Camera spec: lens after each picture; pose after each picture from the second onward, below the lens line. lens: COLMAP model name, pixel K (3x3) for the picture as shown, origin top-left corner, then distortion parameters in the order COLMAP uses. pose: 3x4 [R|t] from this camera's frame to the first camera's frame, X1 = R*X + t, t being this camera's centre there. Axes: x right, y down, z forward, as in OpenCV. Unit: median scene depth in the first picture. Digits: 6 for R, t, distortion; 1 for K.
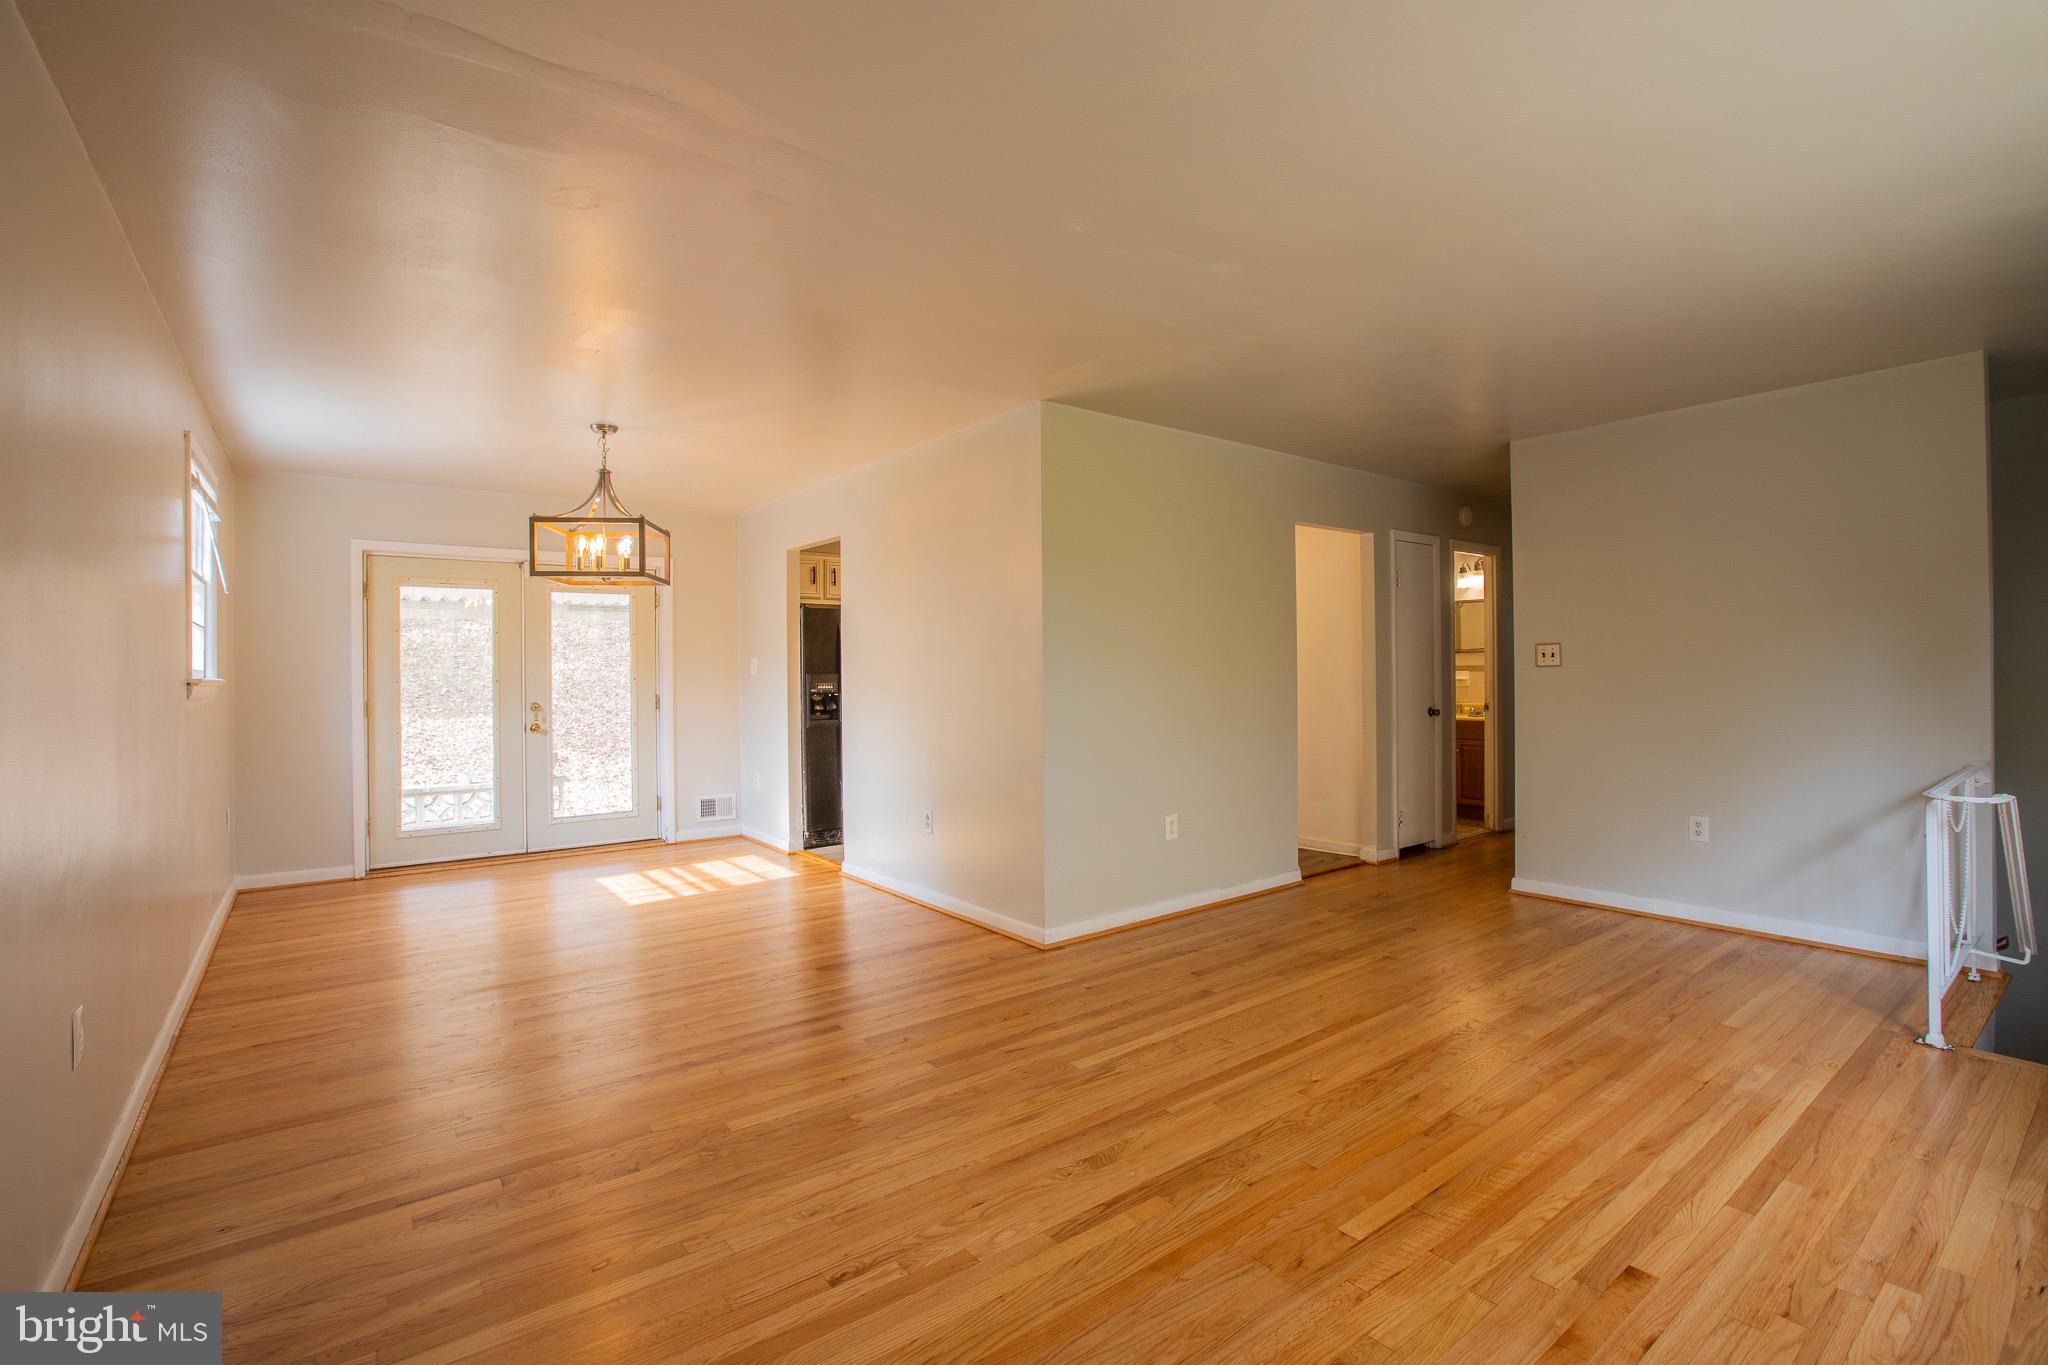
lens RADIAL K [[930.3, 0, 1017.5], [0, 930.3, 669.9], [0, 0, 1]] dist [-0.047838, 0.016048]
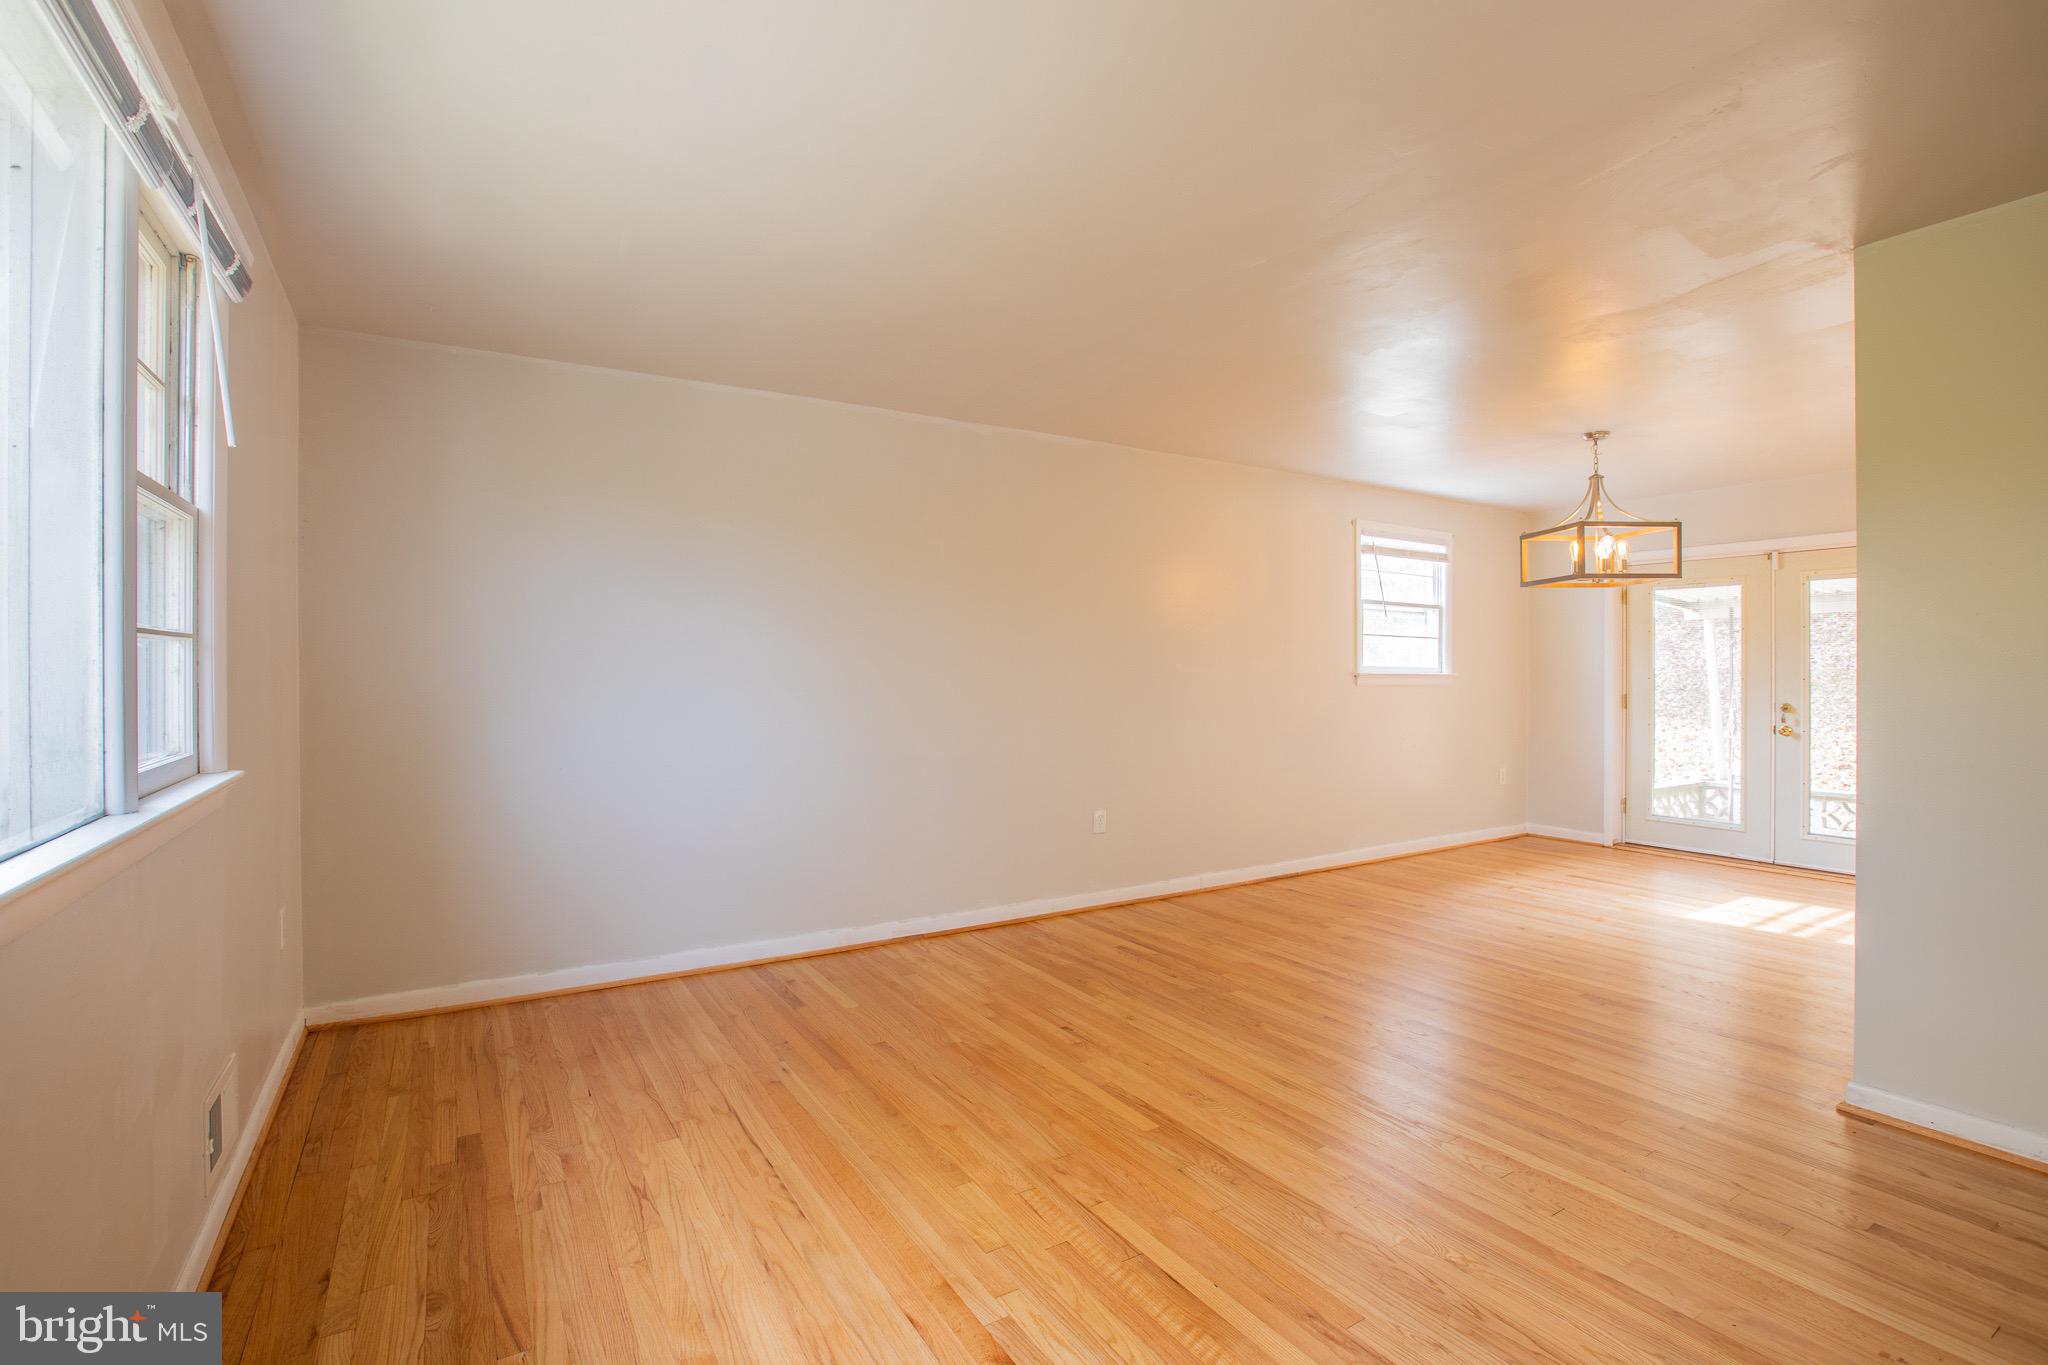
lens RADIAL K [[930.3, 0, 1017.5], [0, 930.3, 669.9], [0, 0, 1]] dist [-0.047838, 0.016048]
pose [[-0.097199, 0.006977, -0.995241, 0.676578], [0.001157, 0.999976, 0.006897, -0.007282], [0.995264, -0.000481, -0.097205, 0.475503]]
